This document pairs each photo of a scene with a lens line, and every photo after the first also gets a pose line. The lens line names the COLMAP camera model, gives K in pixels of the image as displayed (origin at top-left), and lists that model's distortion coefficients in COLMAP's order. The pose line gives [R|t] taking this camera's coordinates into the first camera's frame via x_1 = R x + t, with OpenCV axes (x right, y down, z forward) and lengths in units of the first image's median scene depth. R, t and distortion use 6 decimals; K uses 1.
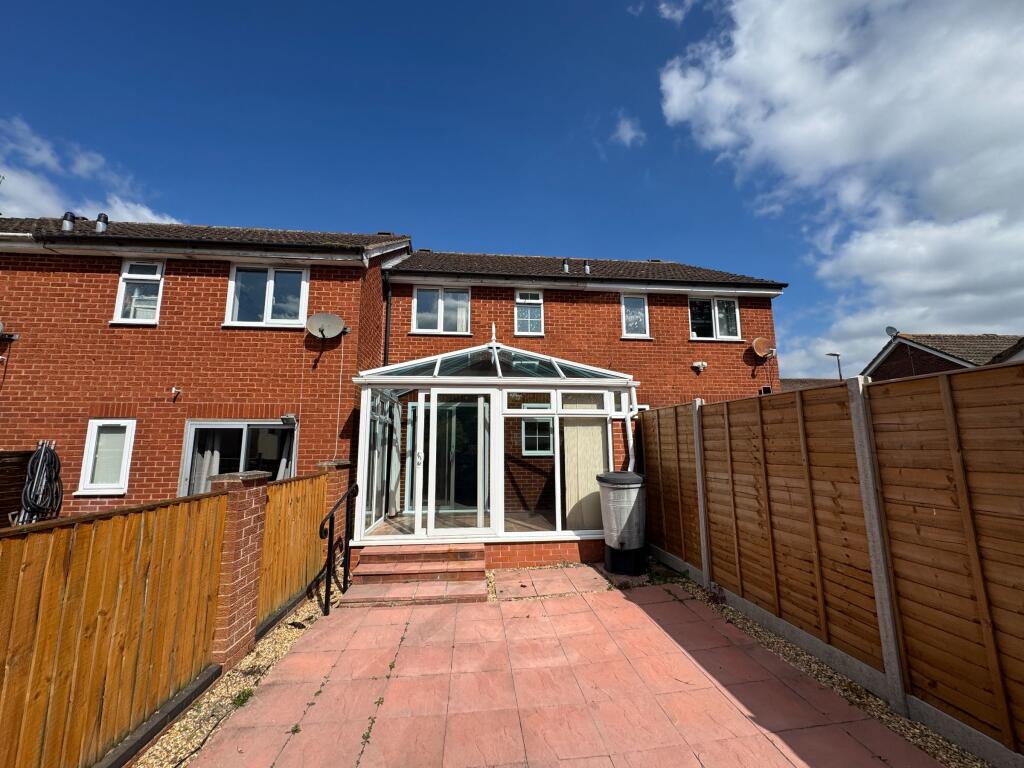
lens RADIAL K [[411.3, 0, 511.7], [0, 411.3, 384.1], [0, 0, 1]] dist [0.012051, -0.000394]
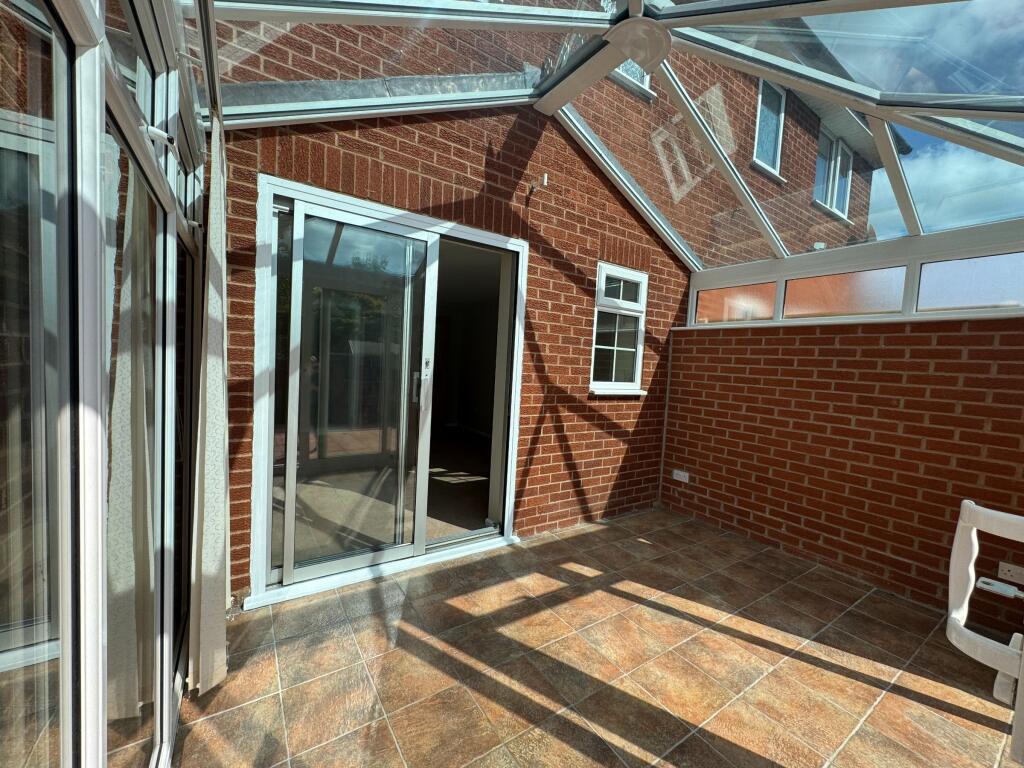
lens RADIAL K [[411.3, 0, 513.5], [0, 411.3, 382.2], [0, 0, 1]] dist [0.012051, -0.000394]
pose [[0.883170, 0.026938, 0.468279, -0.230331], [-0.128922, 0.973840, 0.187125, 0.098800], [-0.450988, -0.225634, 0.863539, 0.699321]]
